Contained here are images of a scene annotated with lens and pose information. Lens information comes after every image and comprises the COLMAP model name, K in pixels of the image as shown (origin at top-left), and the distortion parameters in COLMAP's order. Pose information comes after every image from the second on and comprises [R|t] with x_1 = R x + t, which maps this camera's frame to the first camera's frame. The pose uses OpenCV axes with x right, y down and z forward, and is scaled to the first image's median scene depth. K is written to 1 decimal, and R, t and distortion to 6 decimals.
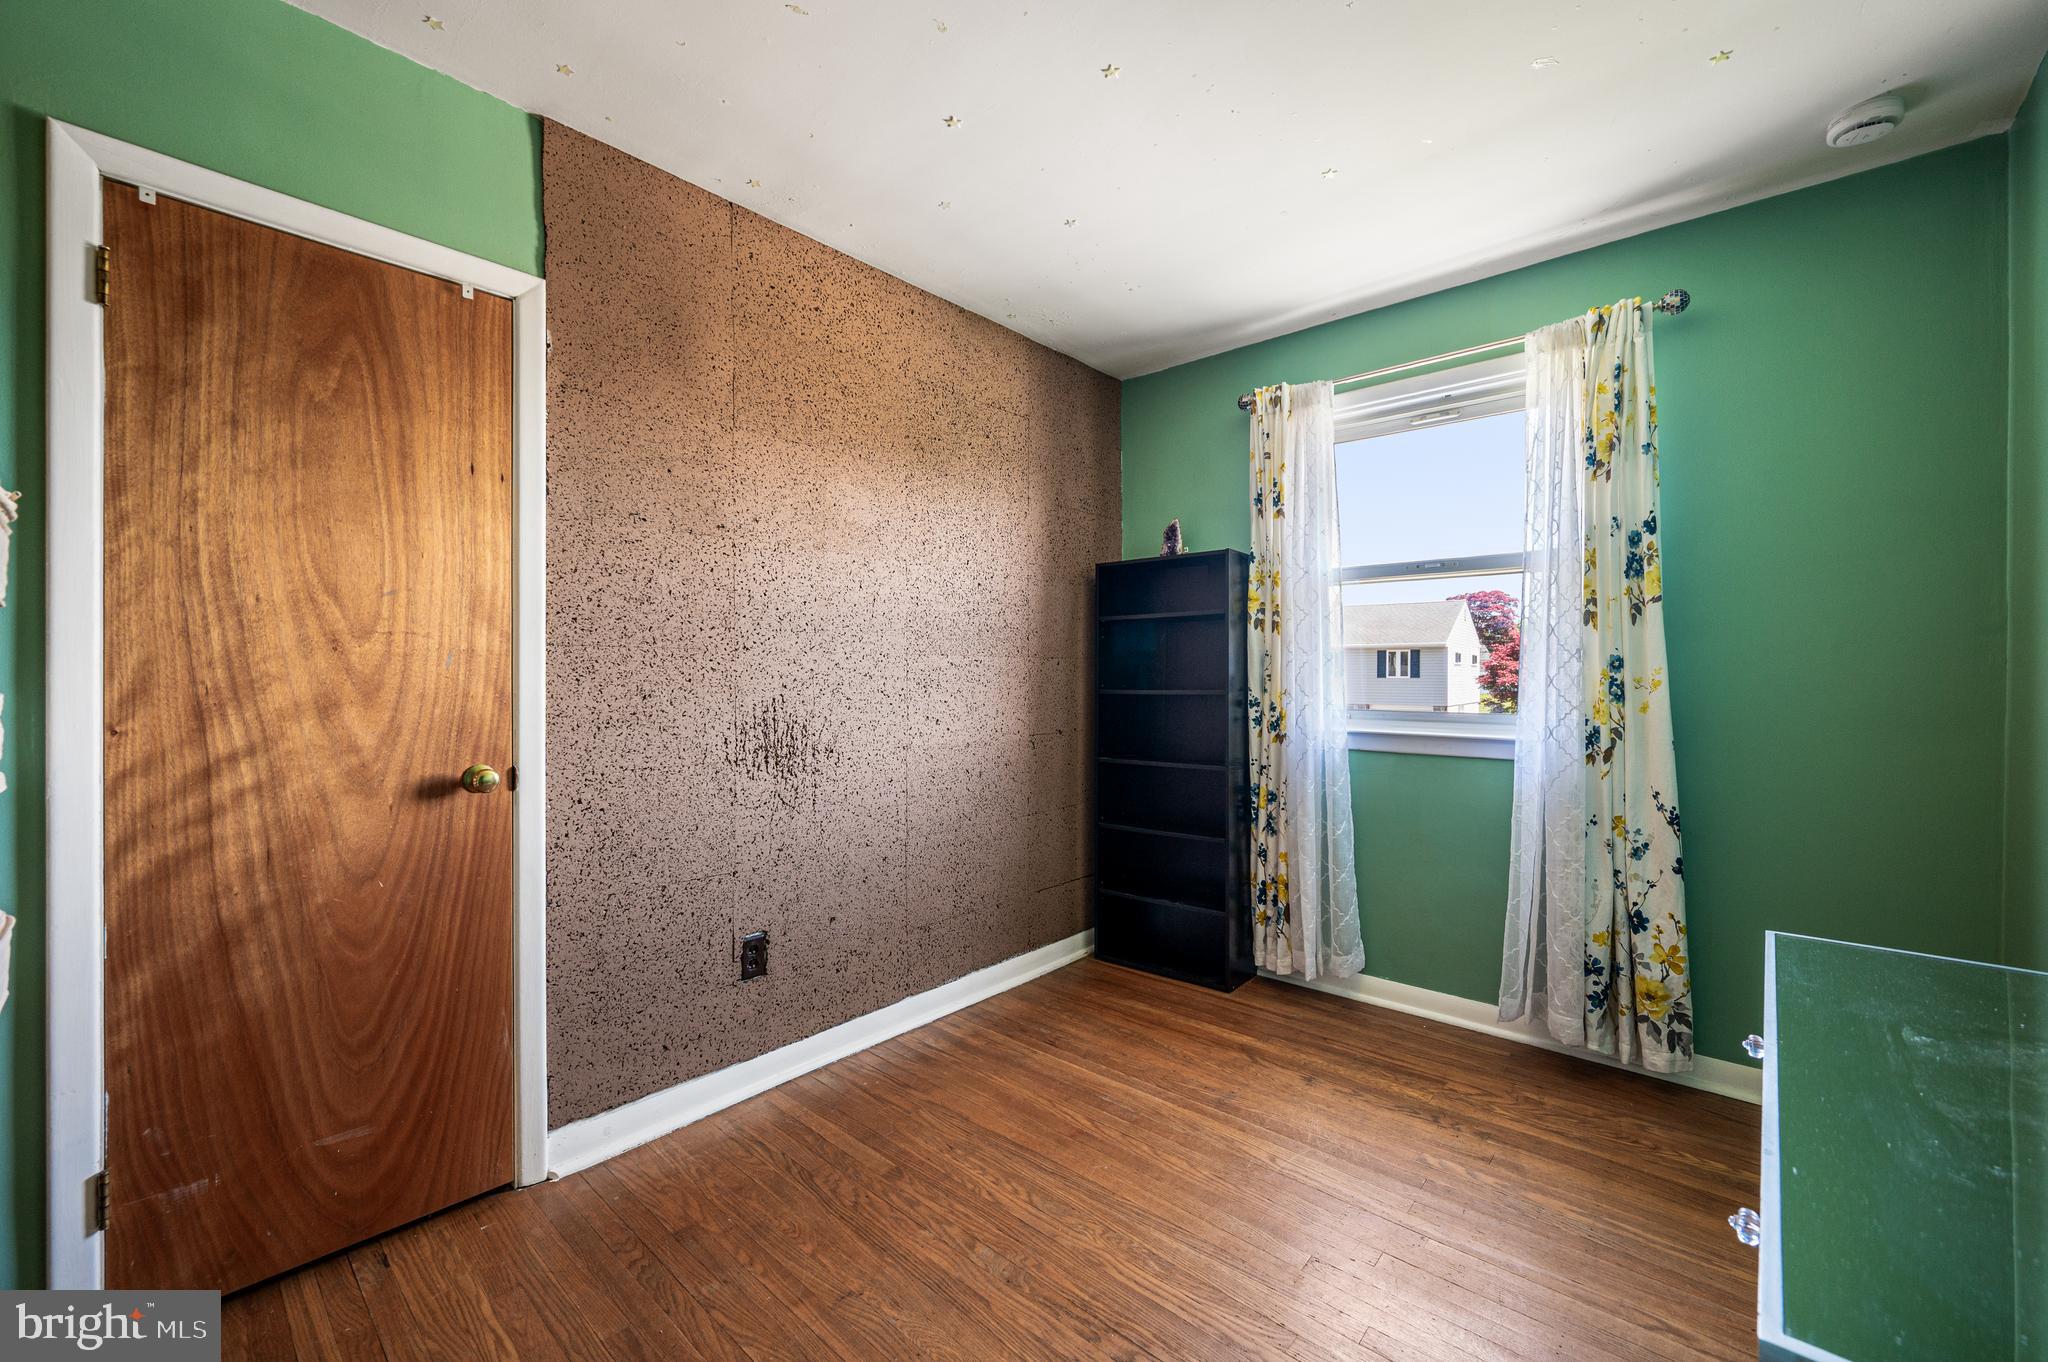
lens RADIAL K [[813.5, 0, 1071.1], [0, 813.5, 683.5], [0, 0, 1]] dist [-0.000946, -0.000231]
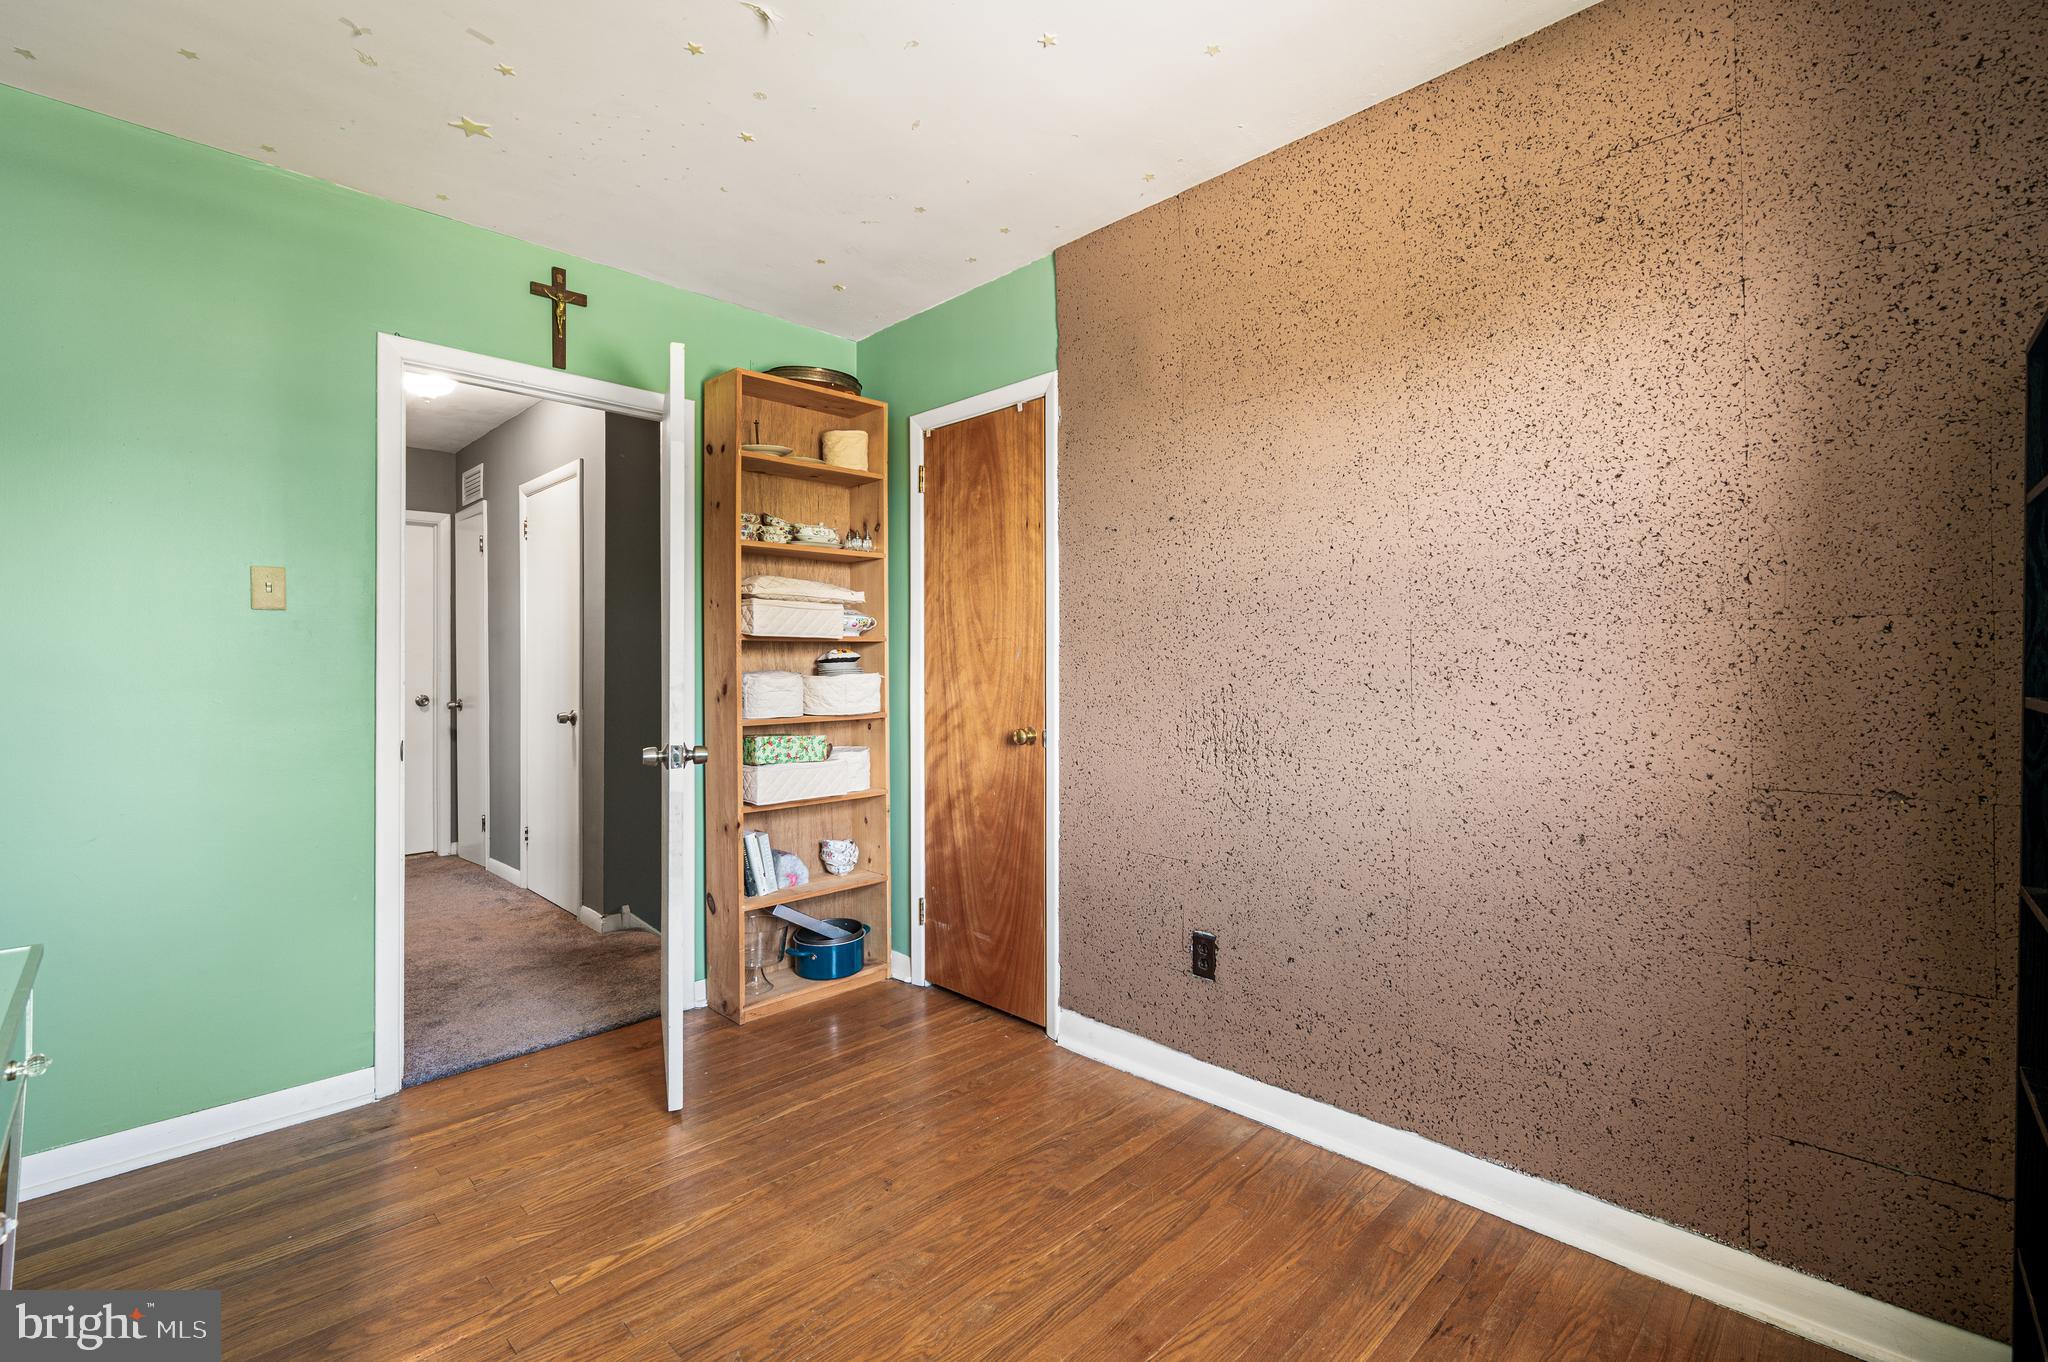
lens RADIAL K [[898.9, 0, 1022.4], [0, 898.9, 670.1], [0, 0, 1]] dist [-0.000782, -0.000126]
pose [[-0.081067, 0.002026, -0.996707, 0.643790], [-0.005988, 0.999979, 0.002520, -0.003043], [0.996691, 0.006173, -0.081053, 0.817059]]
